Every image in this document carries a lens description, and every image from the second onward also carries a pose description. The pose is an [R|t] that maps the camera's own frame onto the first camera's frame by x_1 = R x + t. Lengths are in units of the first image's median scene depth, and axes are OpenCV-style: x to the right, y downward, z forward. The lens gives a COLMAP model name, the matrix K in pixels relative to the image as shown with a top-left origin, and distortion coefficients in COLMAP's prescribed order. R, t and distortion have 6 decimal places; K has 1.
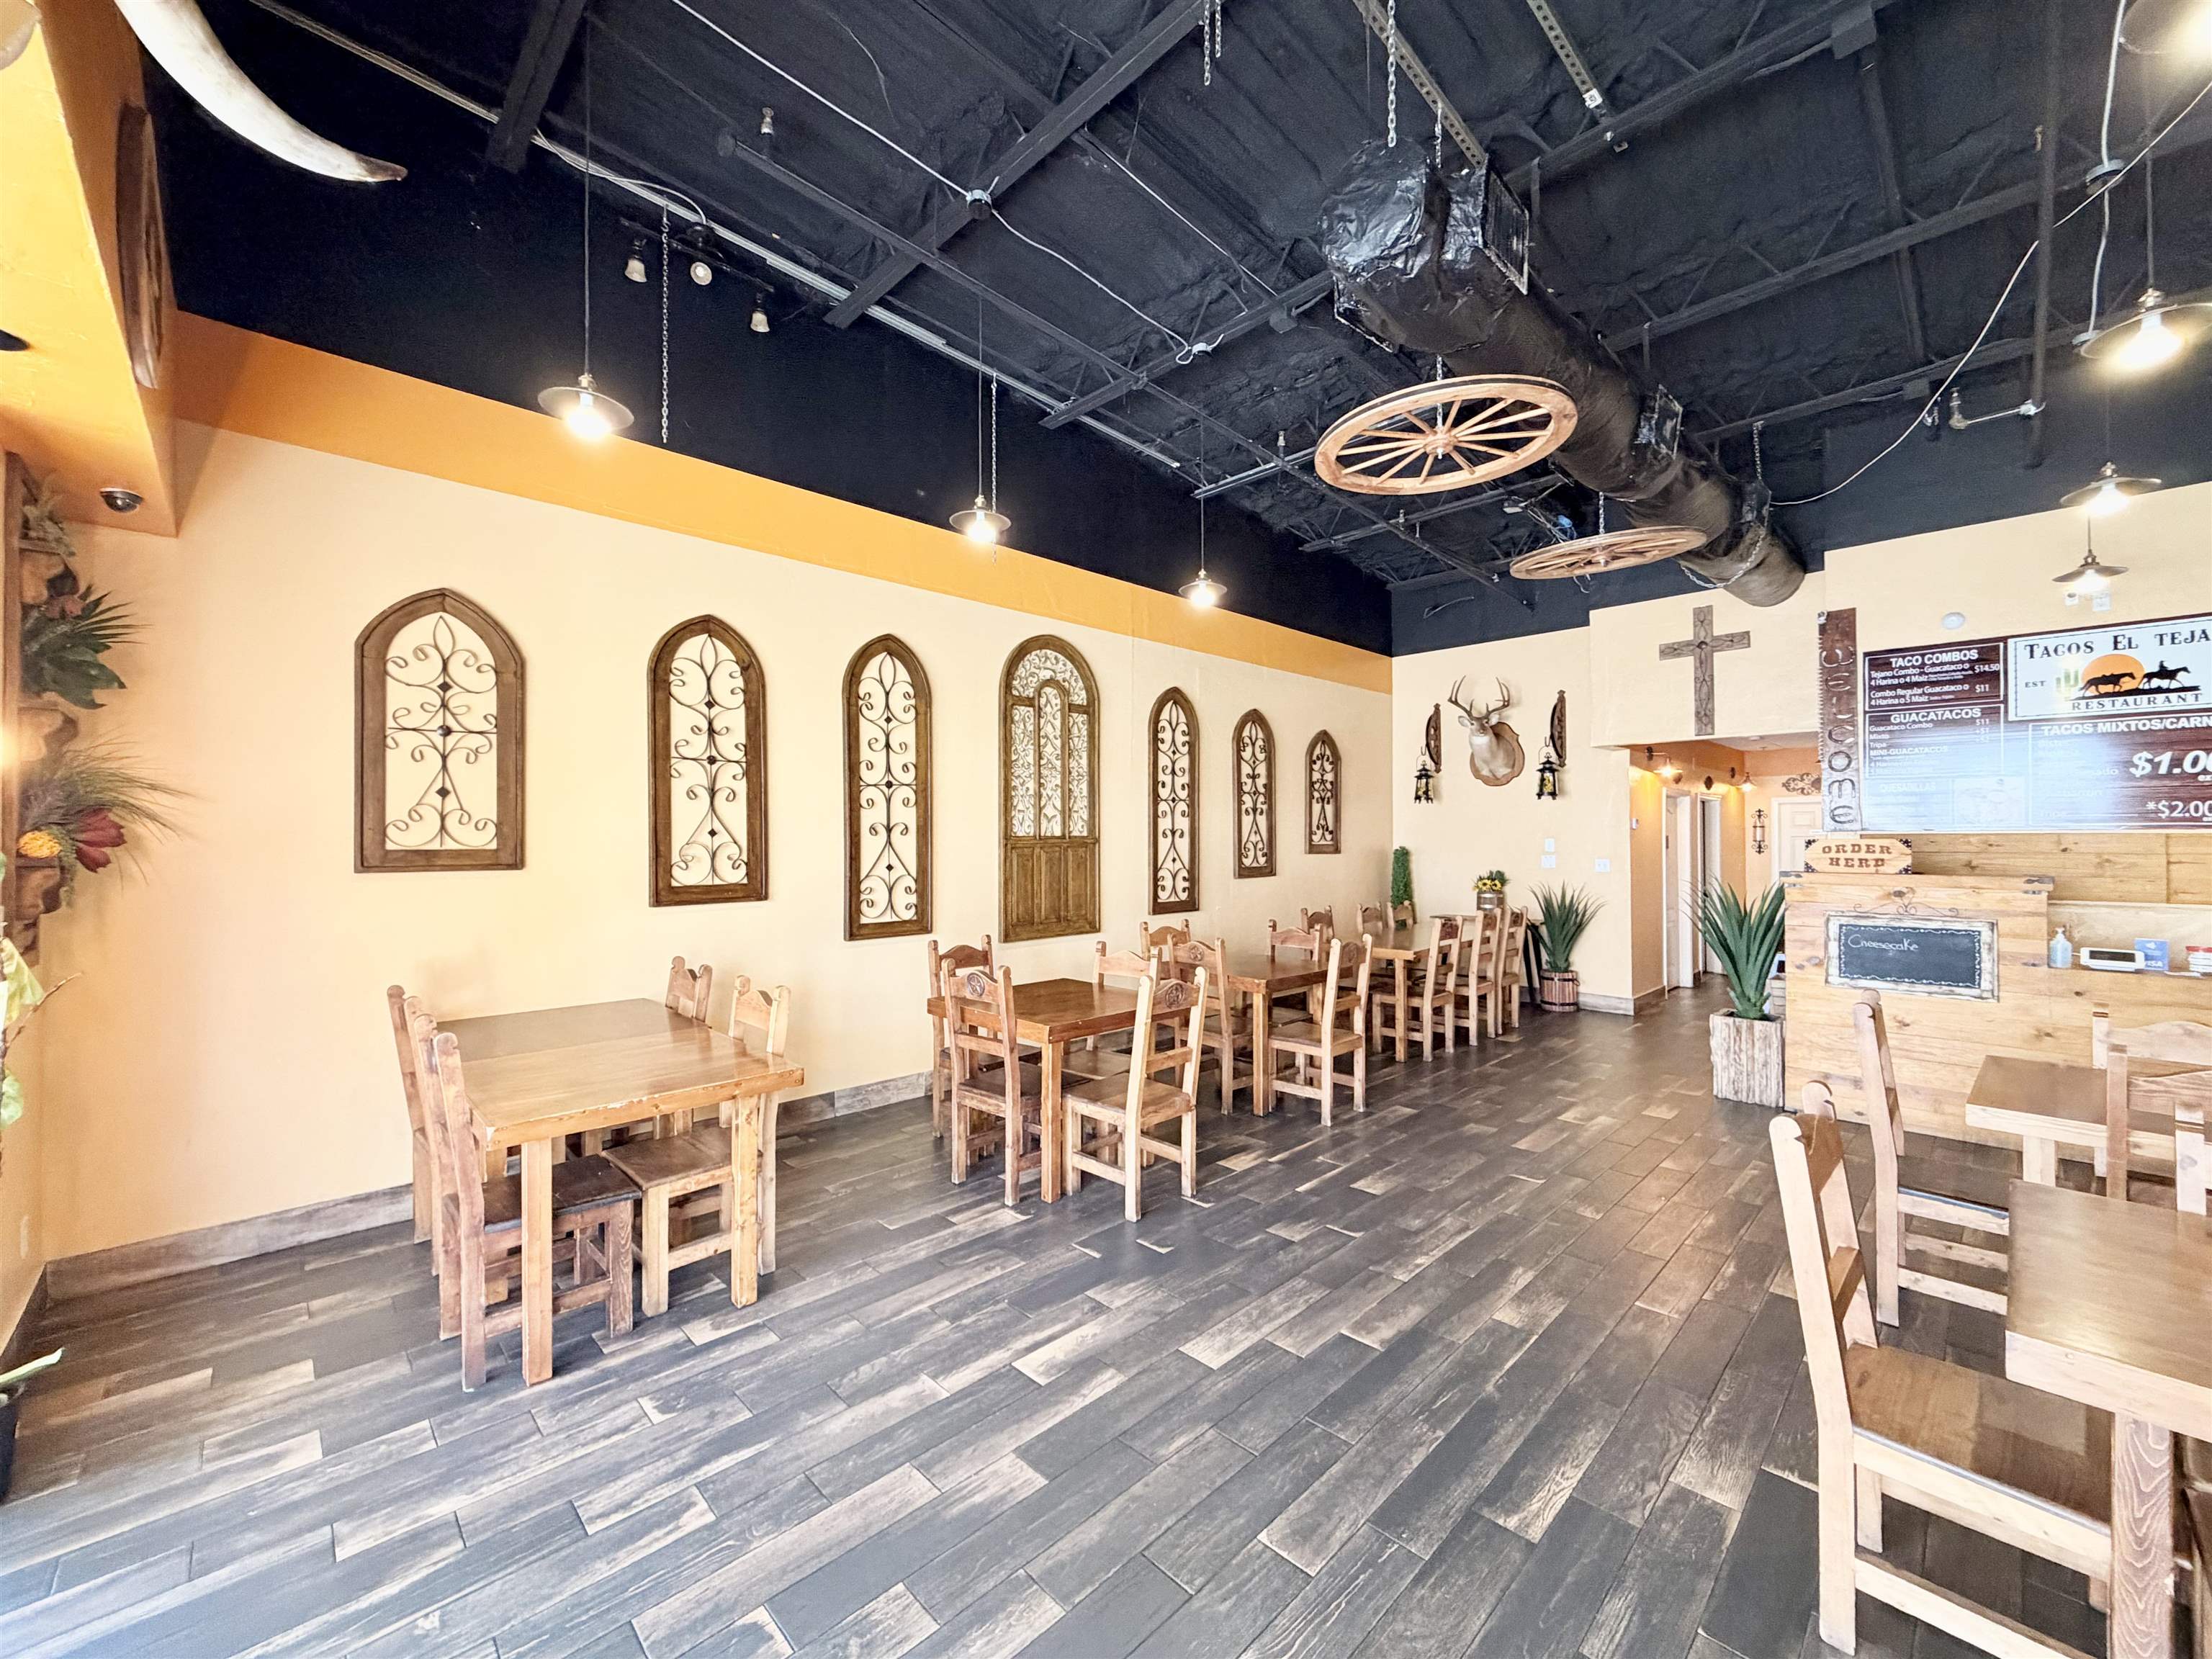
lens RADIAL K [[882.6, 0, 1096.4], [0, 882.6, 833.6], [0, 0, 1]] dist [0.000104, 0.000024]
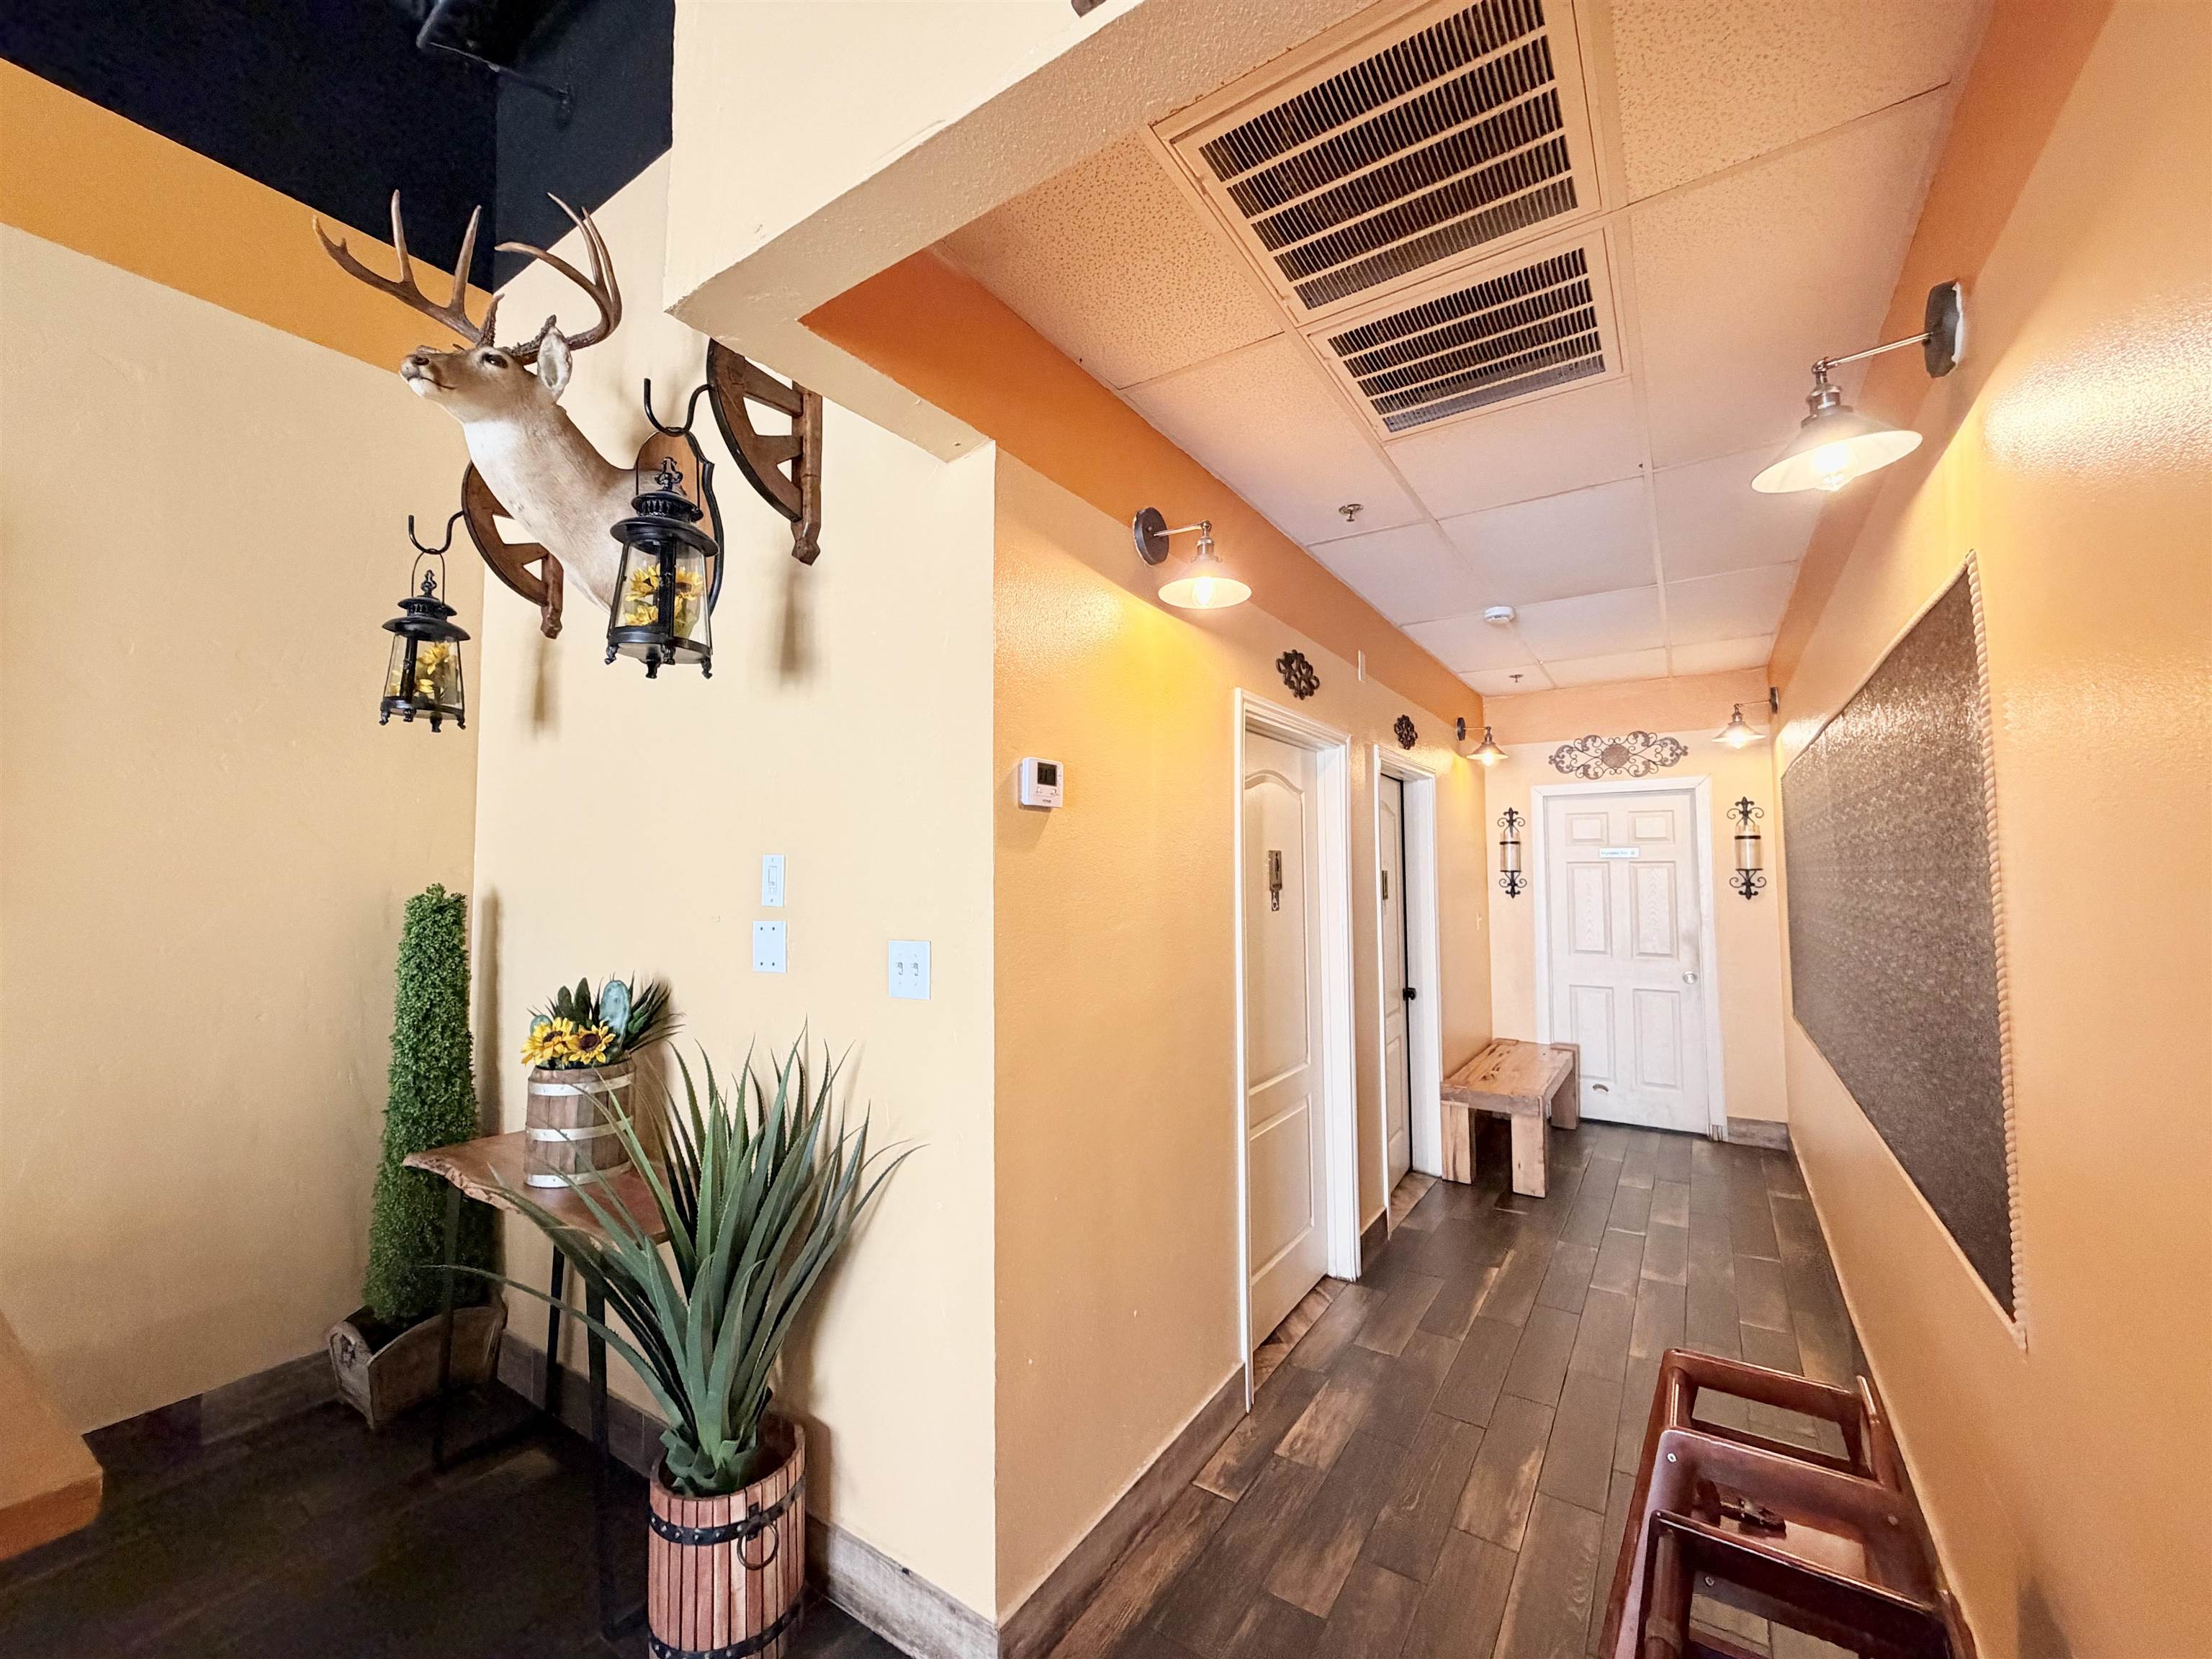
lens RADIAL K [[882.6, 0, 1095.1], [0, 882.6, 835.4], [0, 0, 1]] dist [0.000104, 0.000024]
pose [[0.978145, 0.008342, 0.207755, 0.787641], [-0.000159, 0.999224, -0.039376, 0.014678], [-0.207922, 0.038482, 0.977388, 1.057966]]
